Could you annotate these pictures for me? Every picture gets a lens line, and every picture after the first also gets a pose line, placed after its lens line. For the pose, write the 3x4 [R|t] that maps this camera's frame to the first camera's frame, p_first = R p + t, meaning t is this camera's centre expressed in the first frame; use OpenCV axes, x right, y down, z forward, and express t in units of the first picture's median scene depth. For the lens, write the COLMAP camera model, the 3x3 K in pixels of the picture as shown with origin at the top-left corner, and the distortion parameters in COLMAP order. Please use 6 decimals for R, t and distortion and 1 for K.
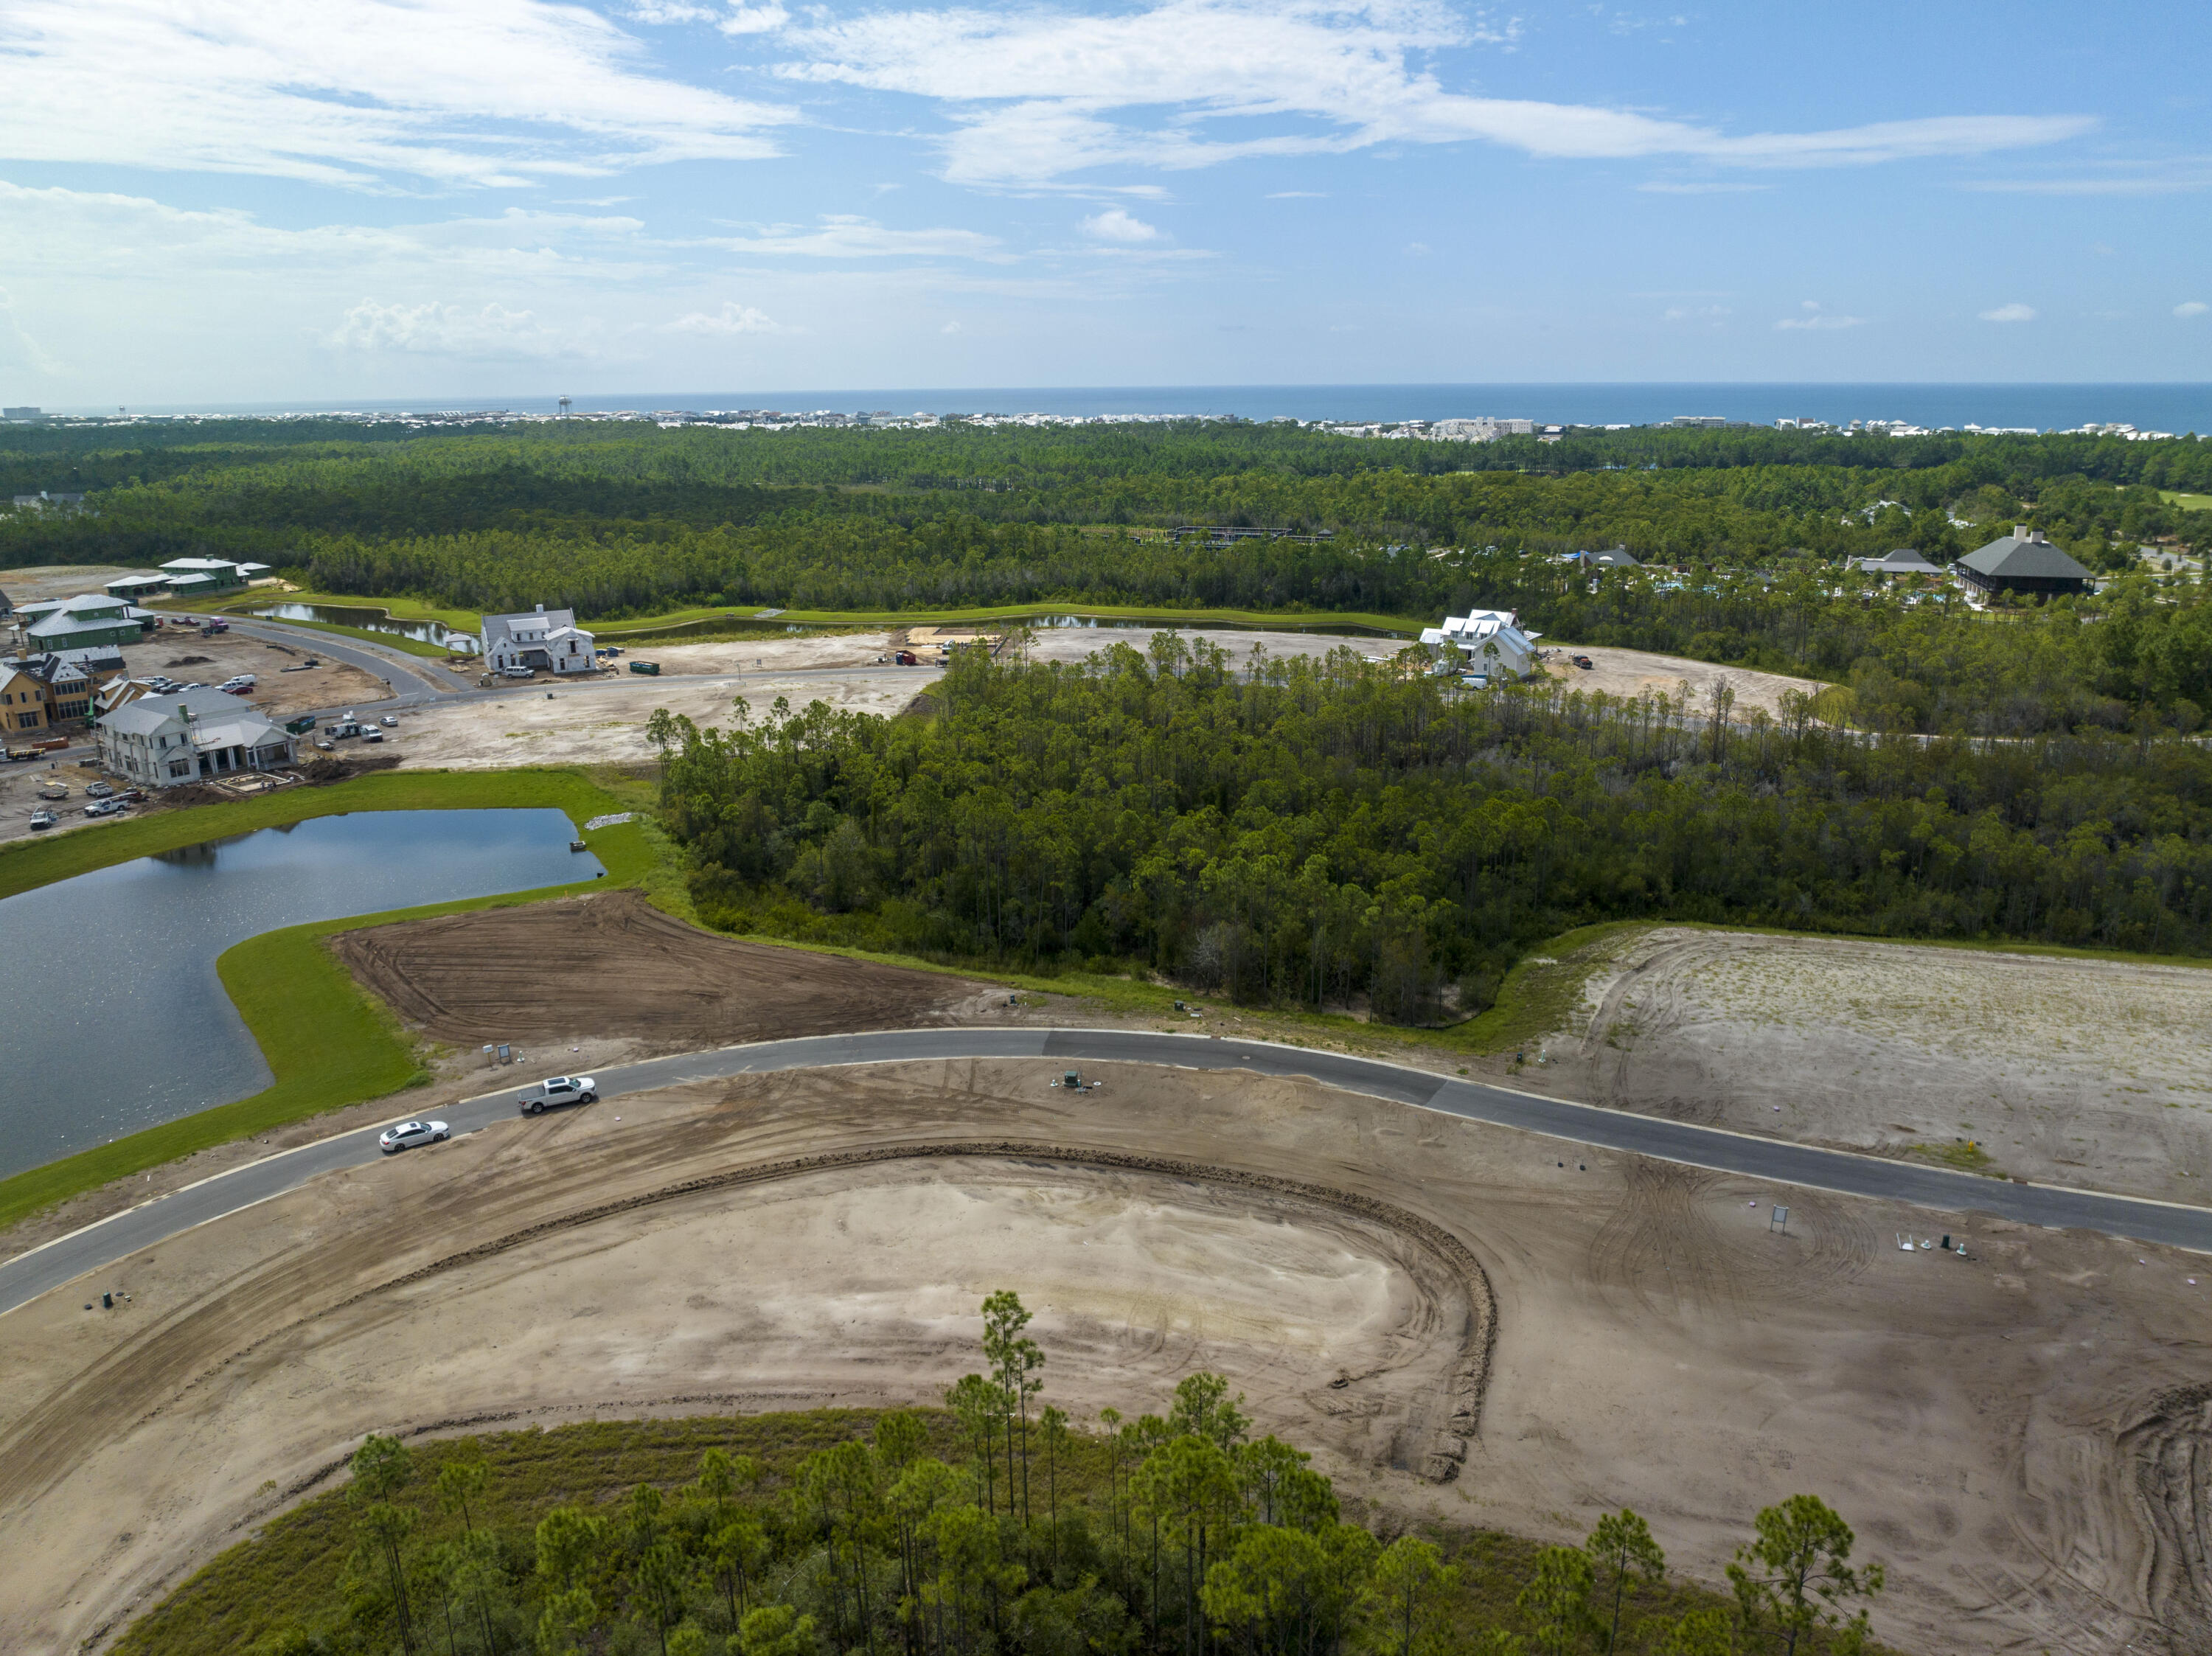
lens RADIAL K [[1565.1, 0, 1116.8], [0, 1565.1, 795.2], [0, 0, 1]] dist [-0.037488, 0.001342]
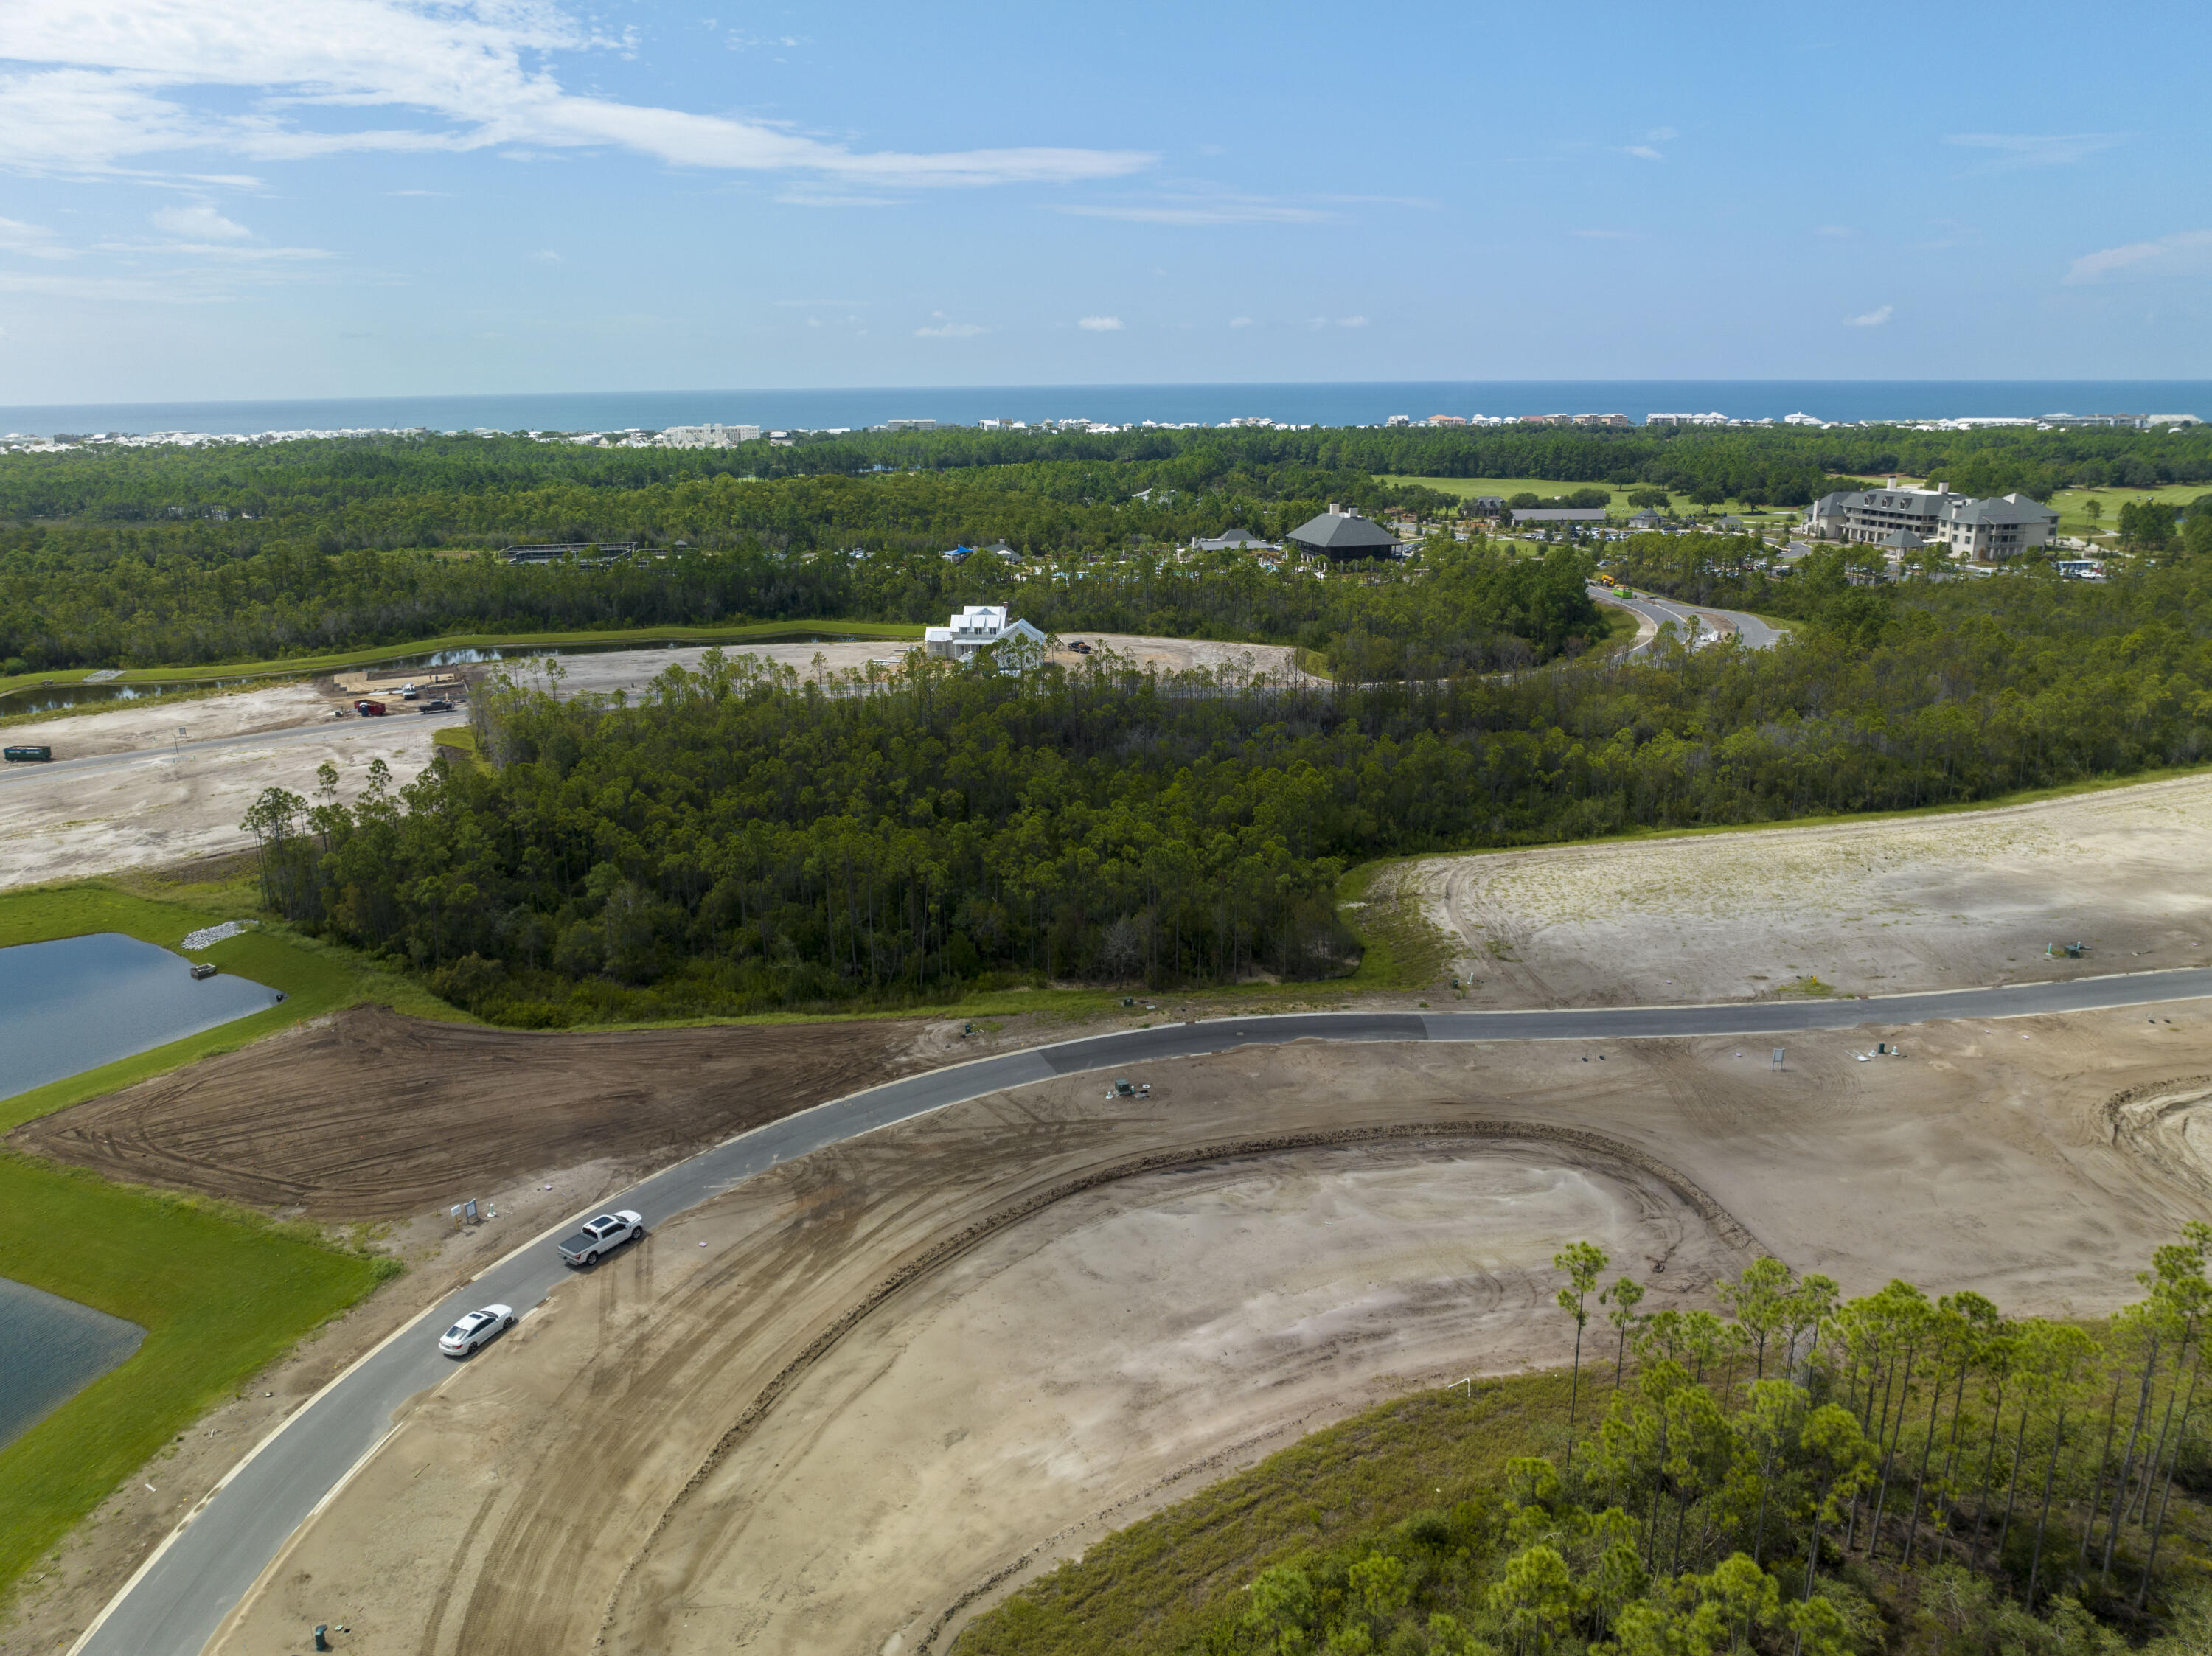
lens RADIAL K [[1565.1, 0, 1117.9], [0, 1565.1, 774.2], [0, 0, 1]] dist [-0.037488, 0.001342]
pose [[0.869923, -0.119969, 0.478373, -0.255372], [0.128168, 0.991630, 0.015614, -0.016068], [-0.476242, 0.047729, 0.878018, 0.067689]]
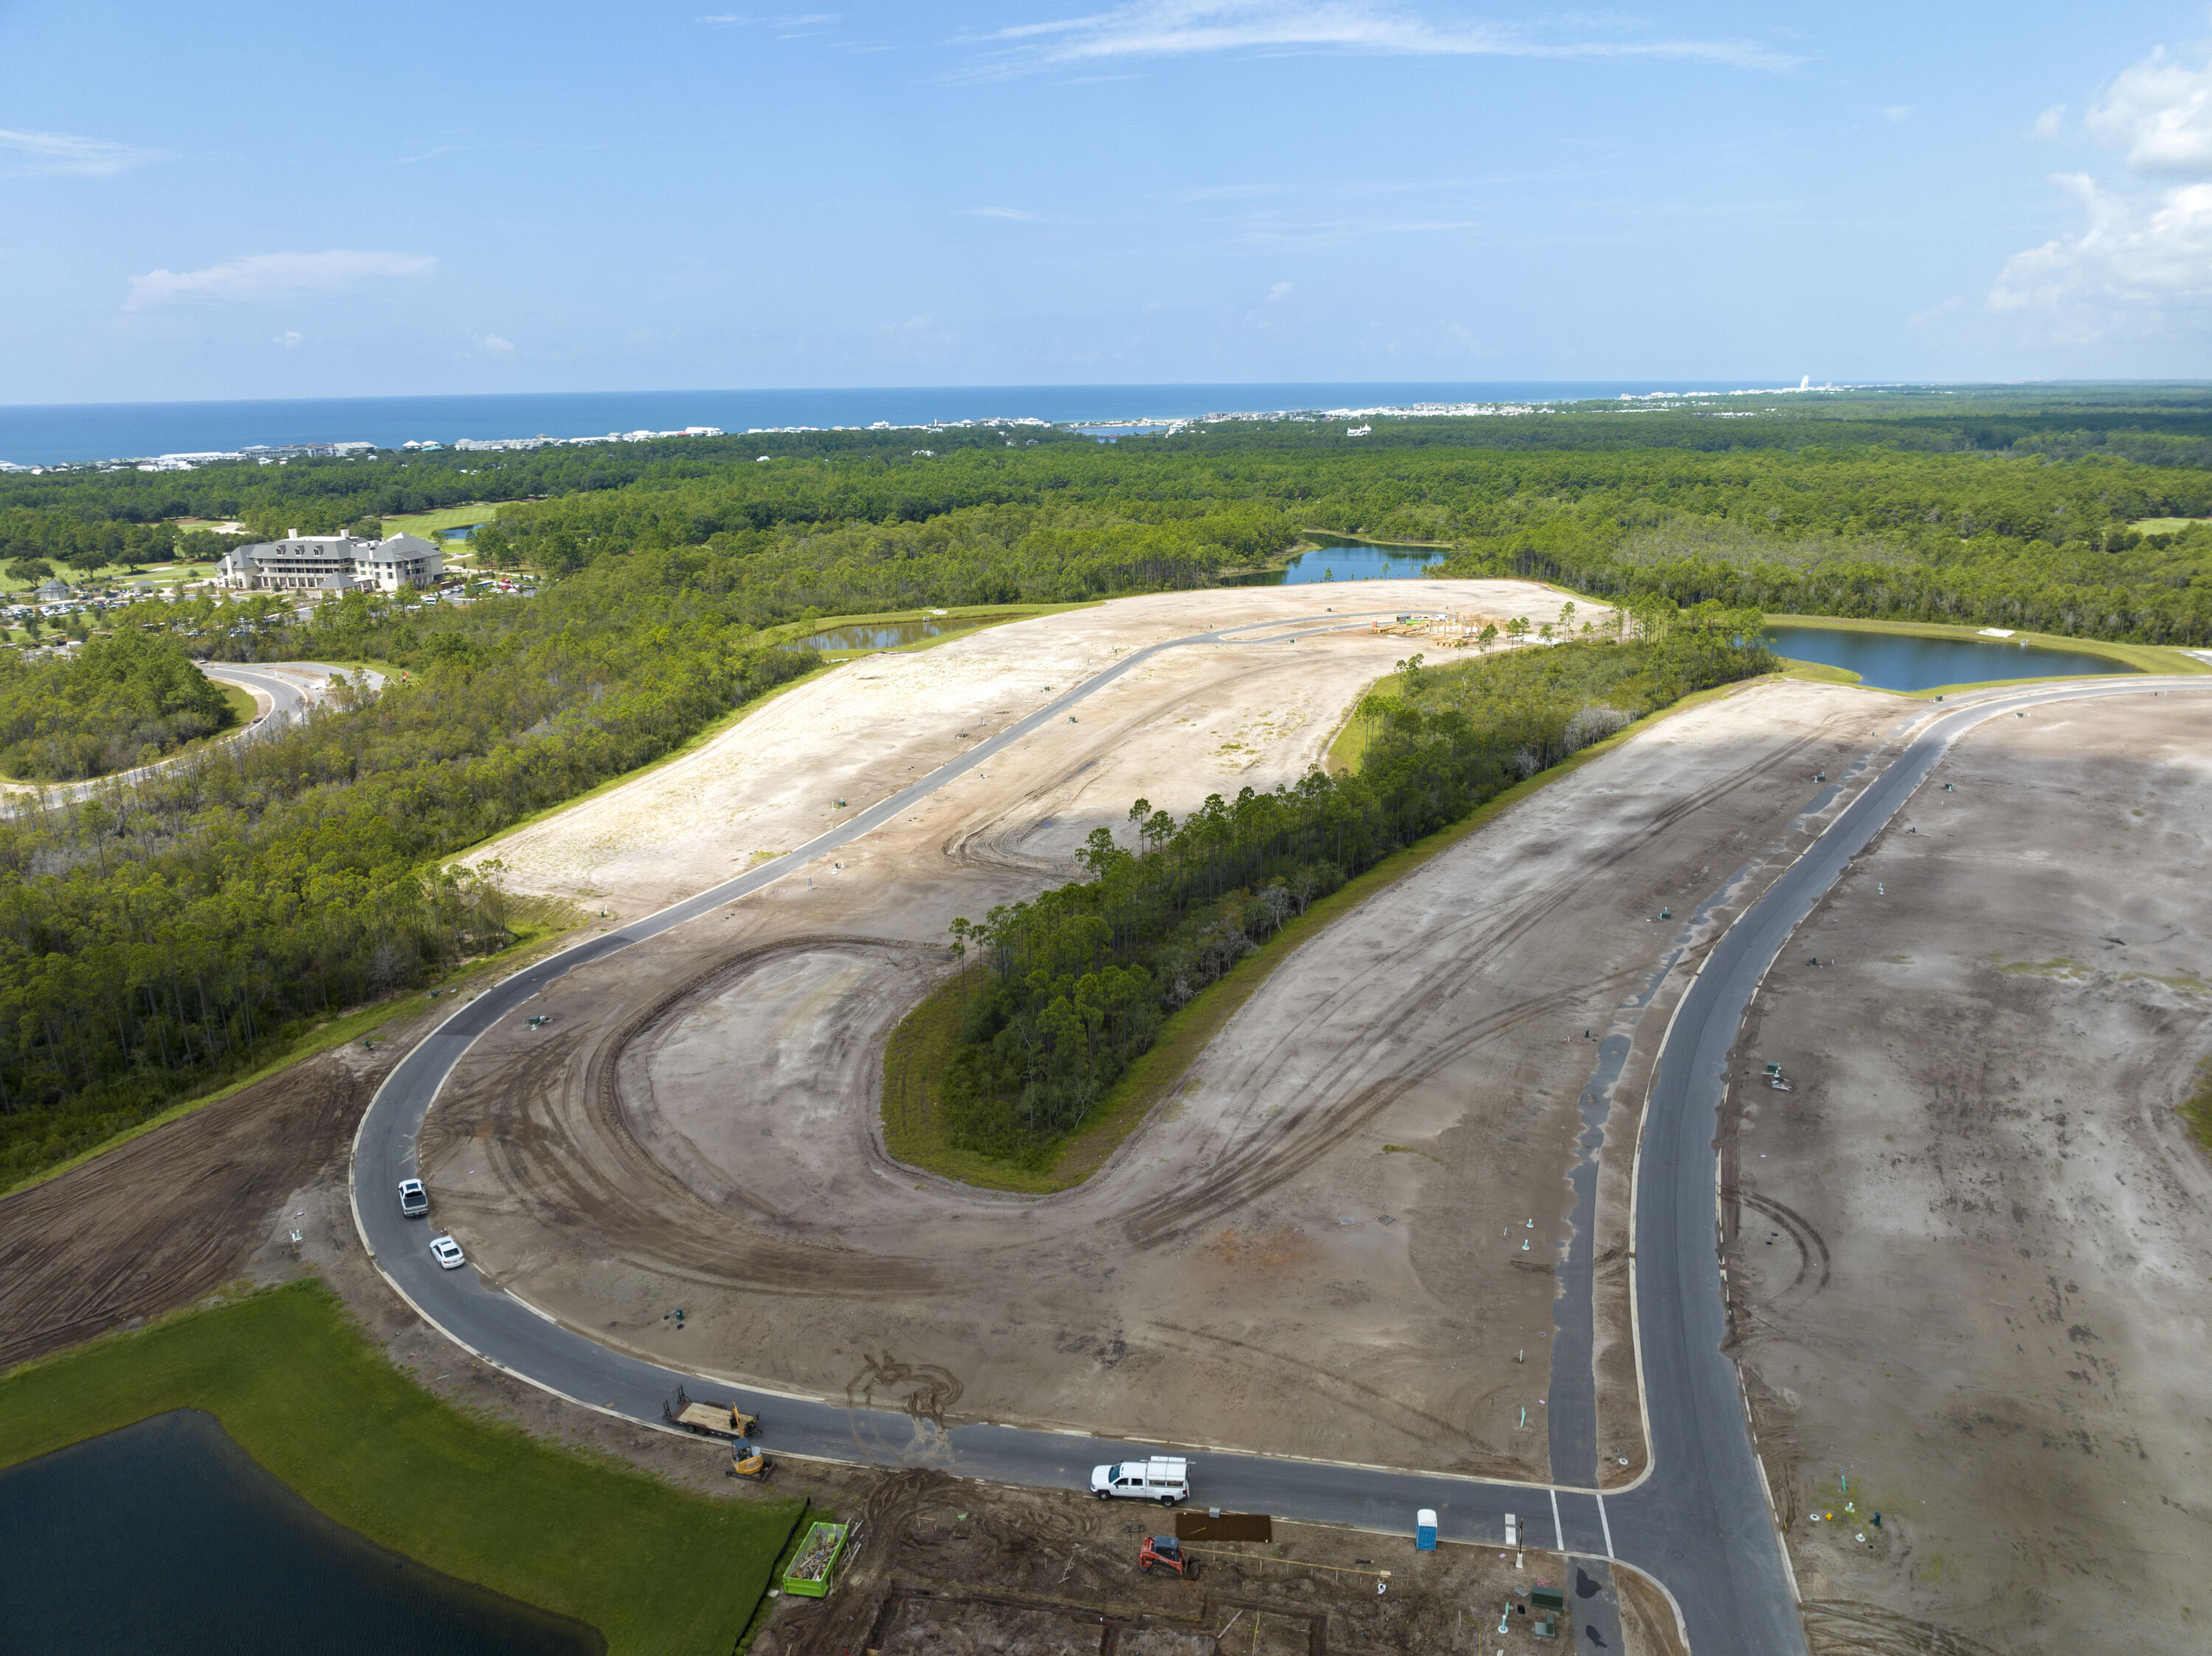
lens RADIAL K [[1565.1, 0, 1114.1], [0, 1565.1, 811.7], [0, 0, 1]] dist [-0.037488, 0.001342]
pose [[-0.027511, -0.258220, 0.965694, -0.733051], [0.267840, 0.928832, 0.255994, -0.117665], [-0.963071, 0.265694, 0.043609, 0.199082]]
